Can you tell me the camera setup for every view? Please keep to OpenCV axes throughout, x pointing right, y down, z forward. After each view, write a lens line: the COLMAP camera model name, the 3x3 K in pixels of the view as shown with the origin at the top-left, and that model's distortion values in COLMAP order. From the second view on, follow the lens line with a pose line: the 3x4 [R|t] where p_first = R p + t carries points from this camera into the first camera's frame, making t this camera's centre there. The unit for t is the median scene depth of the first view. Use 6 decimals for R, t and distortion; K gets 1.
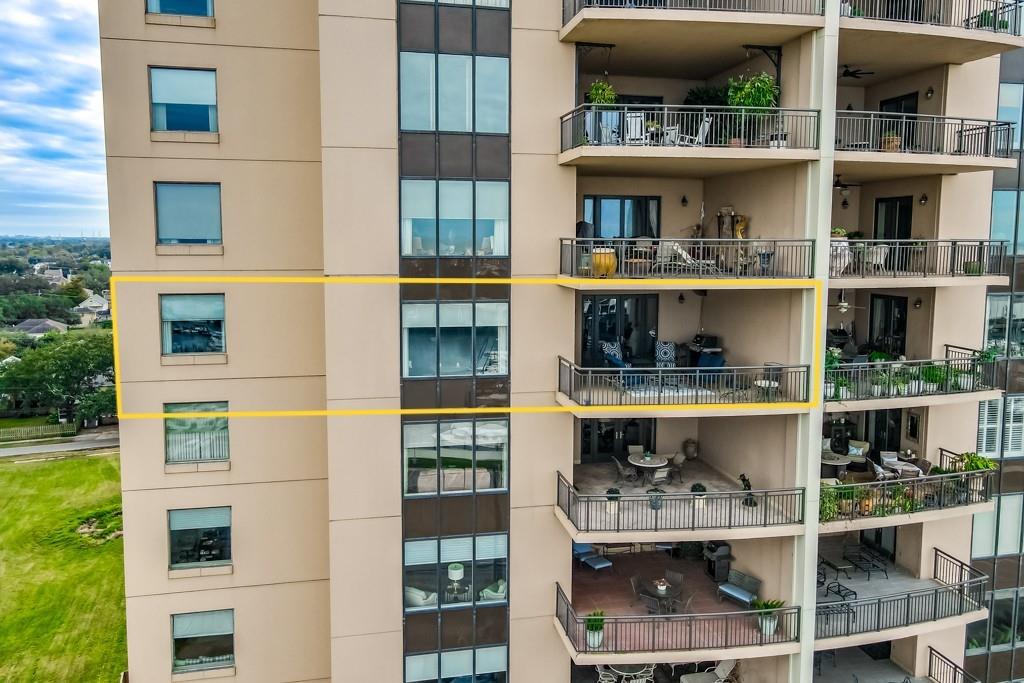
lens RADIAL K [[754.8, 0, 512.2], [0, 754.8, 303.8], [0, 0, 1]] dist [-0.000280, -0.000130]
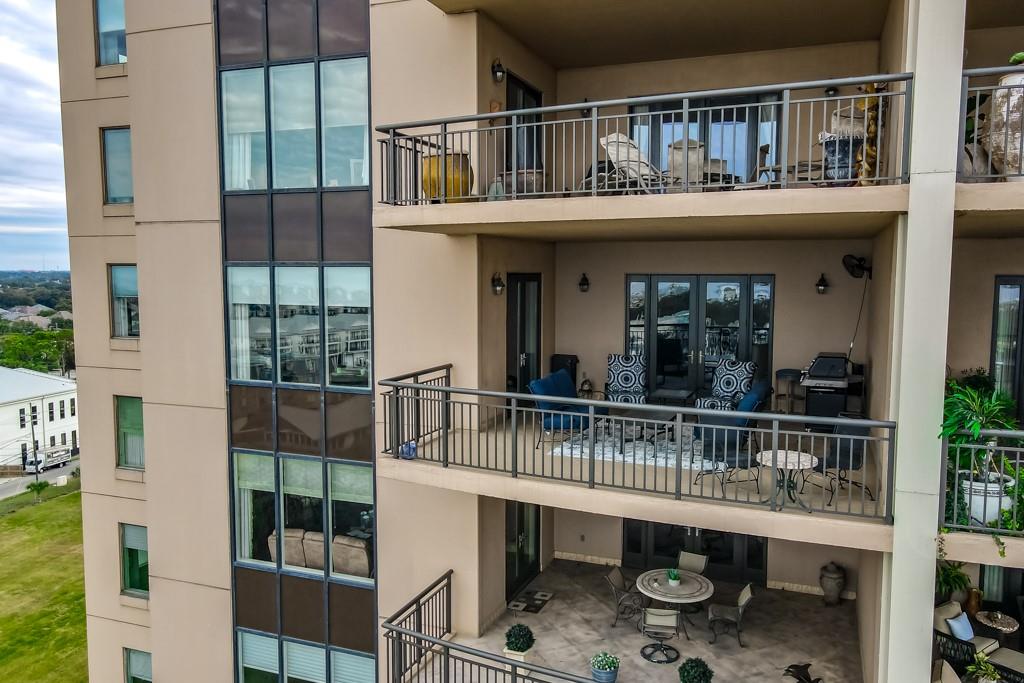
lens RADIAL K [[795.9, 0, 512.0], [0, 795.9, 341.5], [0, 0, 1]] dist [-0.000187, 0.000032]
pose [[0.840201, 0.048325, -0.540118, 0.429899], [-0.049427, 0.998700, 0.012466, 0.044087], [0.540018, 0.016222, 0.841497, 0.550424]]
